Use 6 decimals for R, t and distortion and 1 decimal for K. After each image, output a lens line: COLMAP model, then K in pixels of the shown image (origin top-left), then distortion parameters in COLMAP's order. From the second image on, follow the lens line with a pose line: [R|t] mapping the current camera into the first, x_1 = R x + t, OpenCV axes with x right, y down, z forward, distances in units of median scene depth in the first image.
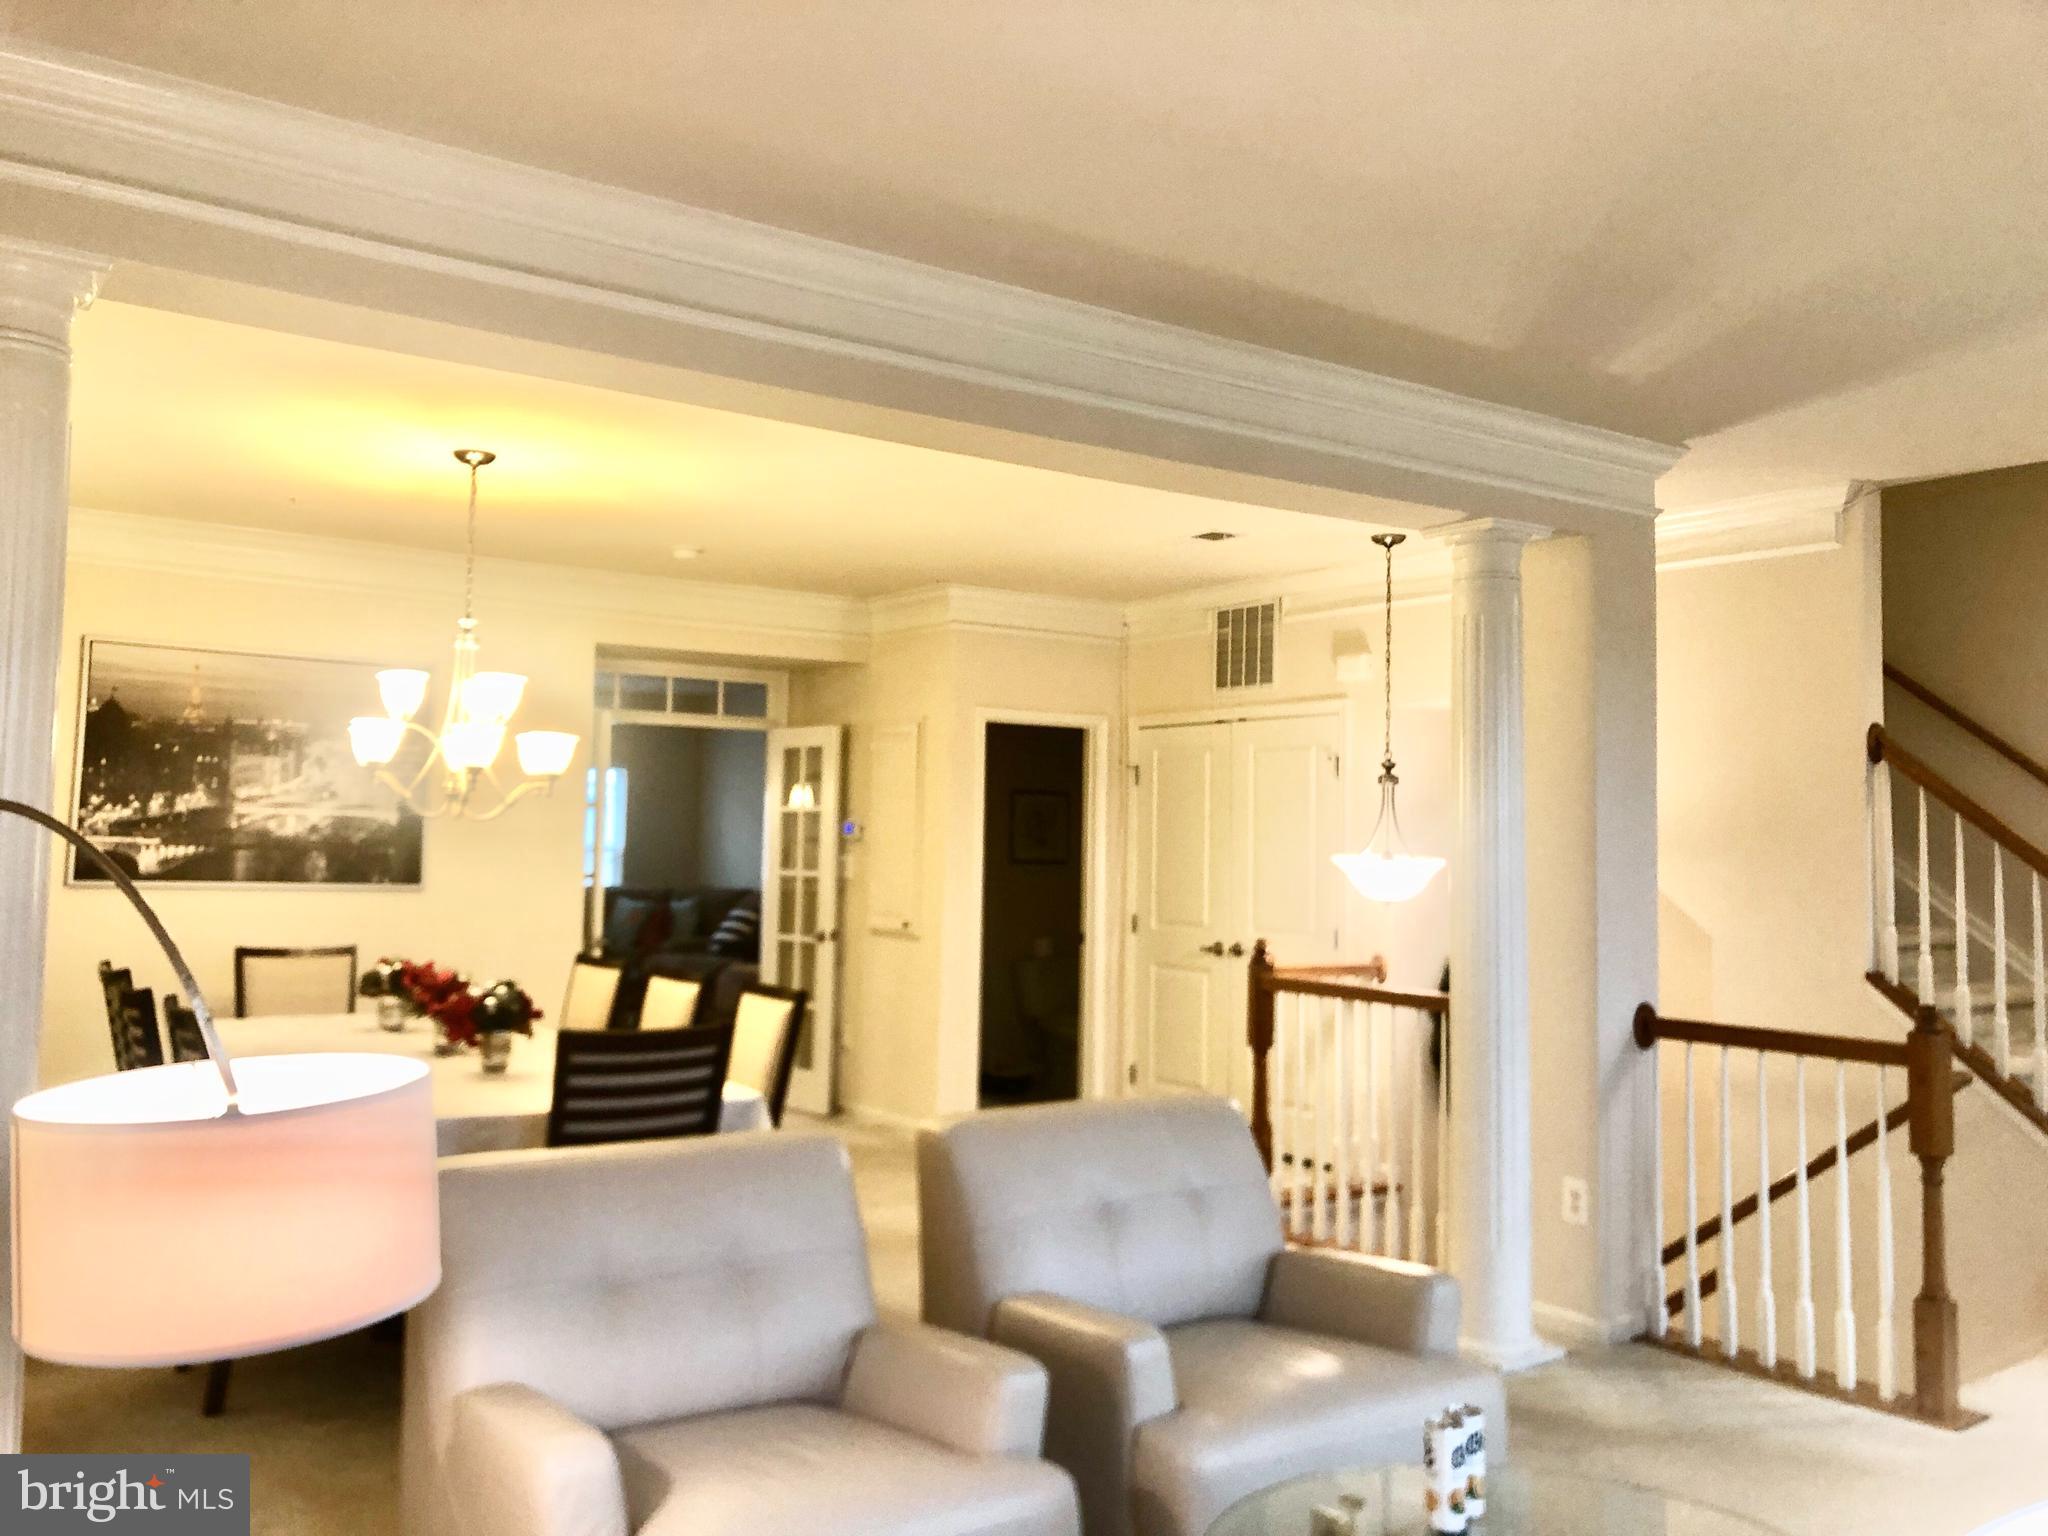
lens RADIAL K [[1660.1, 0, 1022.8], [0, 1660.1, 771.7], [0, 0, 1]] dist [0.003076, 0.001078]
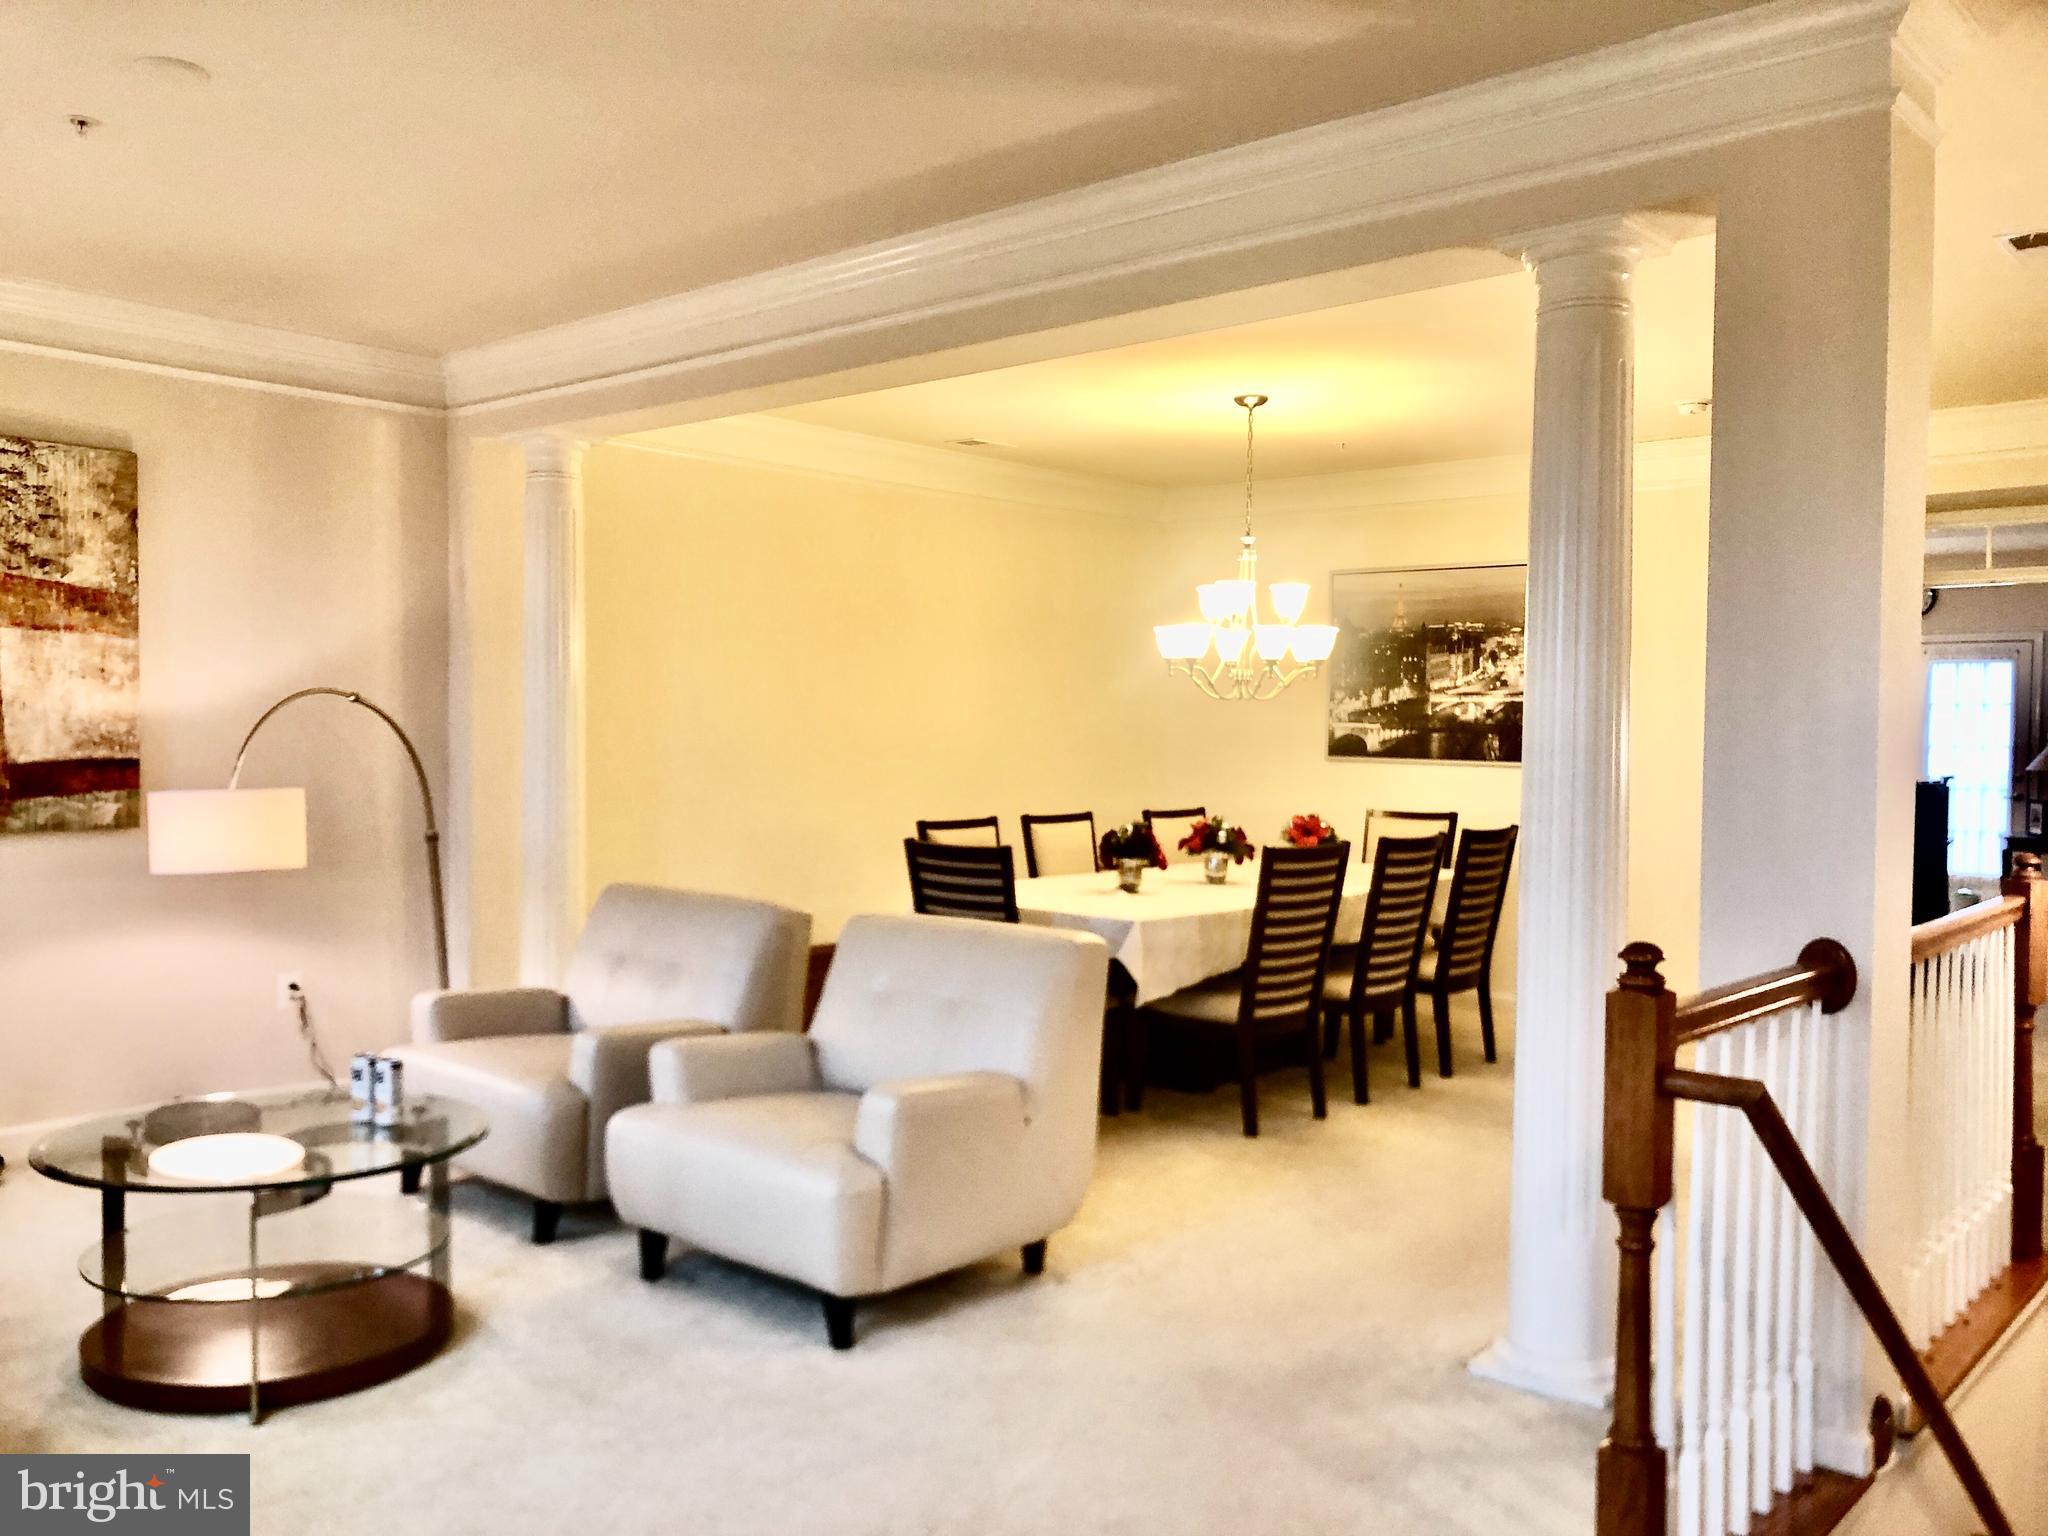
lens RADIAL K [[1660.1, 0, 1022.8], [0, 1660.1, 771.7], [0, 0, 1]] dist [0.003076, 0.001078]
pose [[0.253263, 0.009250, -0.967353, 0.633943], [0.039563, 0.999019, 0.019911, 0.040122], [0.966588, -0.043314, 0.252648, 0.406986]]
